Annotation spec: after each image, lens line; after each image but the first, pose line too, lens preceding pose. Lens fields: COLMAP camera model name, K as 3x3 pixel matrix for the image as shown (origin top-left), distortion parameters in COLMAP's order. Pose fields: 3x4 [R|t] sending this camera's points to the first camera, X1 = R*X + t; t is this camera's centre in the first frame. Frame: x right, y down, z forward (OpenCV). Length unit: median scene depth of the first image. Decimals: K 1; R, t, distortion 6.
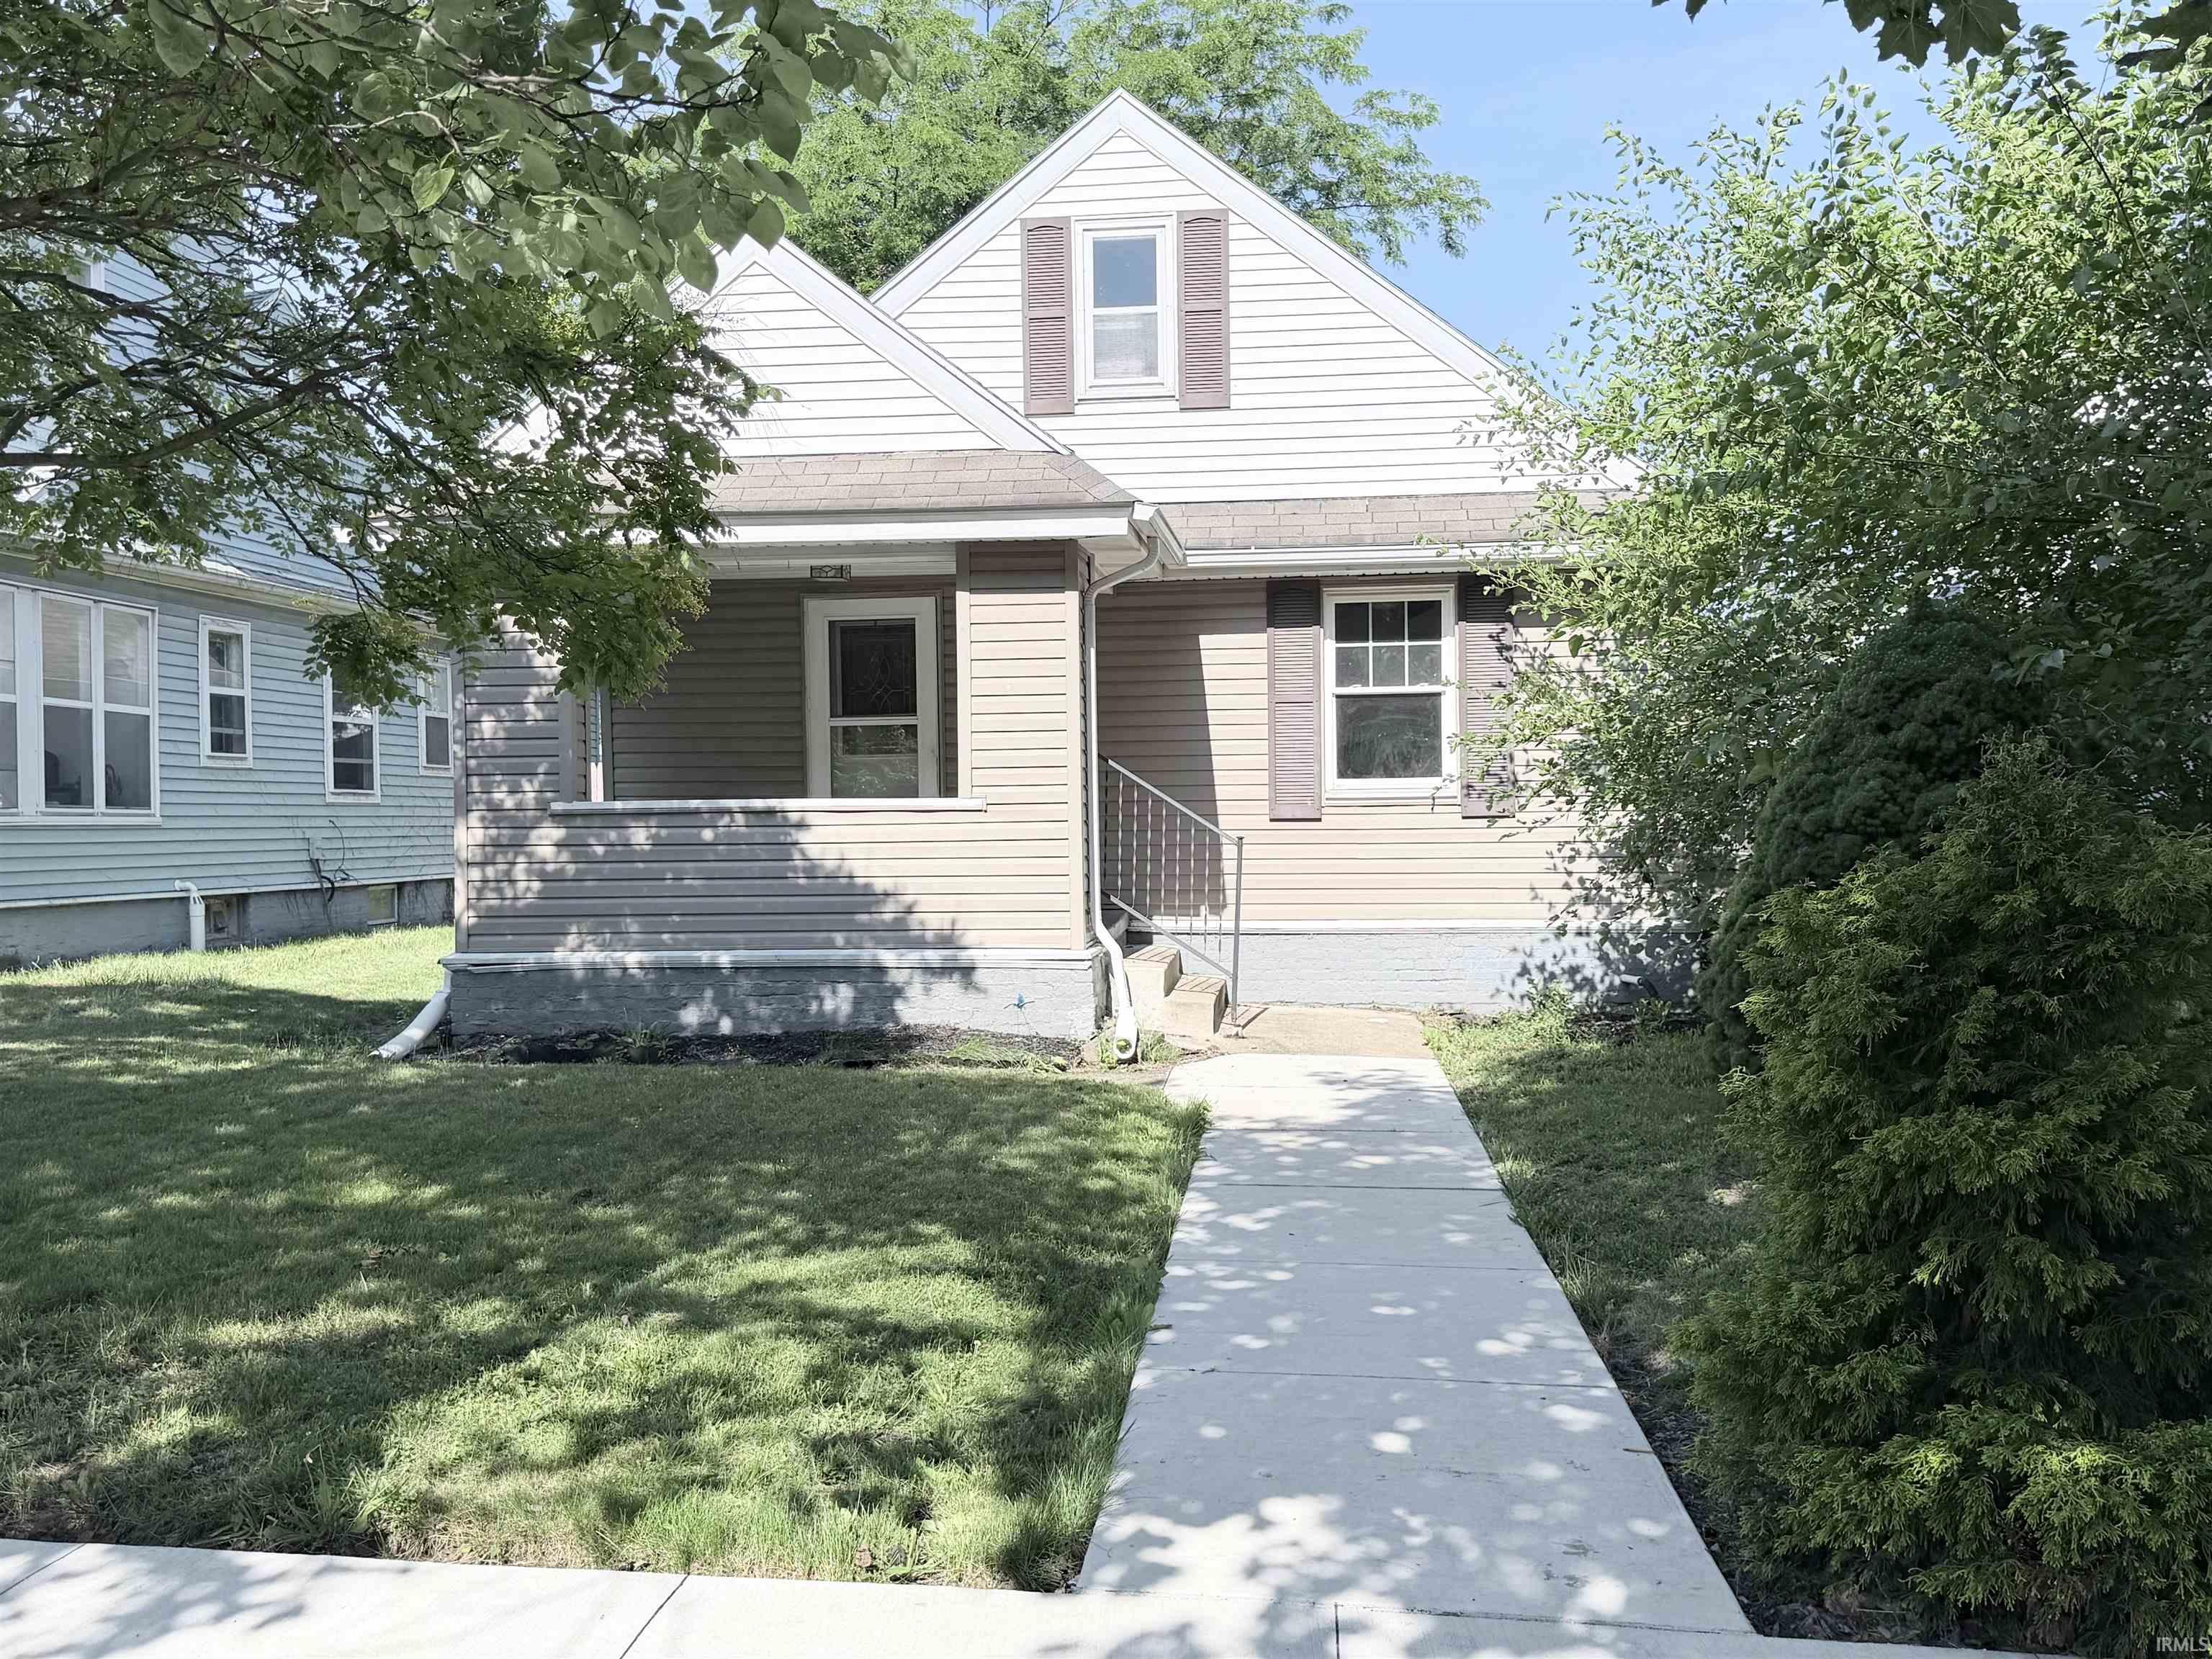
lens RADIAL K [[1988.4, 0, 1106.4], [0, 1988.4, 839.1], [0, 0, 1]] dist [0.080789, 0.000981]
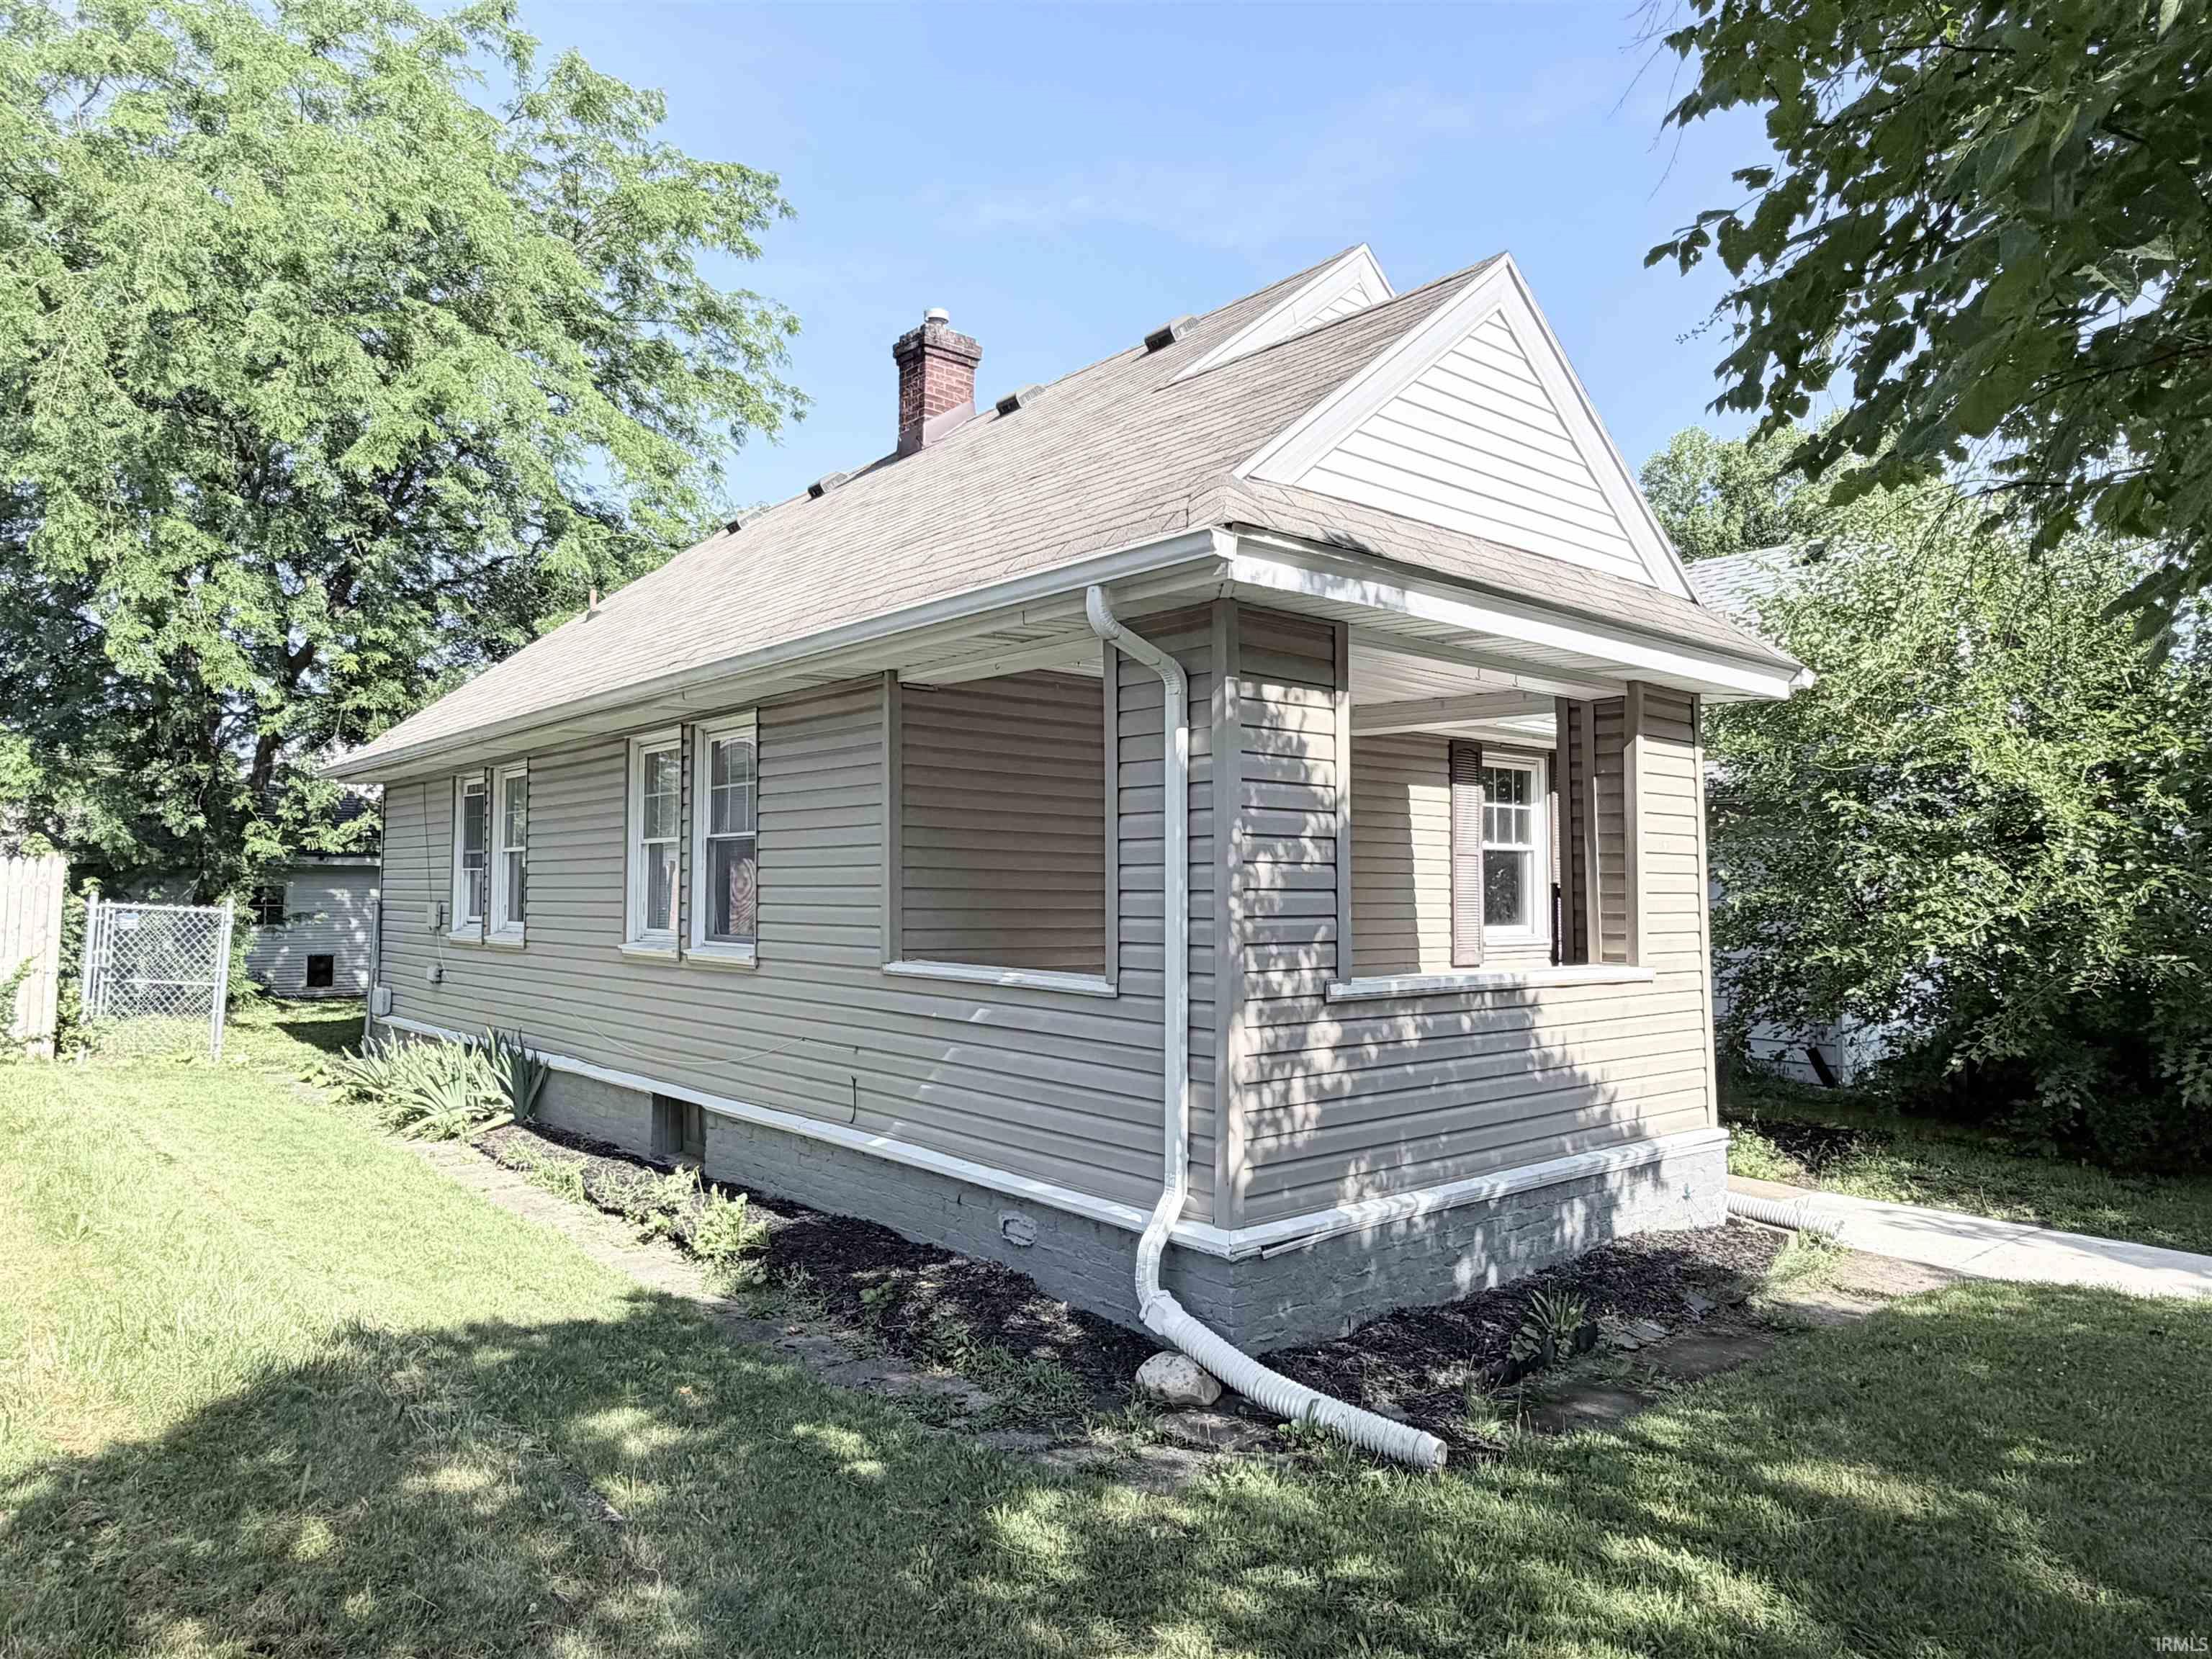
lens RADIAL K [[1417.9, 0, 1104.8], [0, 1417.9, 814.1], [0, 0, 1]] dist [0.009050, 0.000884]
pose [[0.681038, 0.056383, 0.730074, -0.684115], [-0.008126, 0.997552, -0.069460, -0.042155], [-0.732203, 0.041372, 0.679828, 0.725198]]
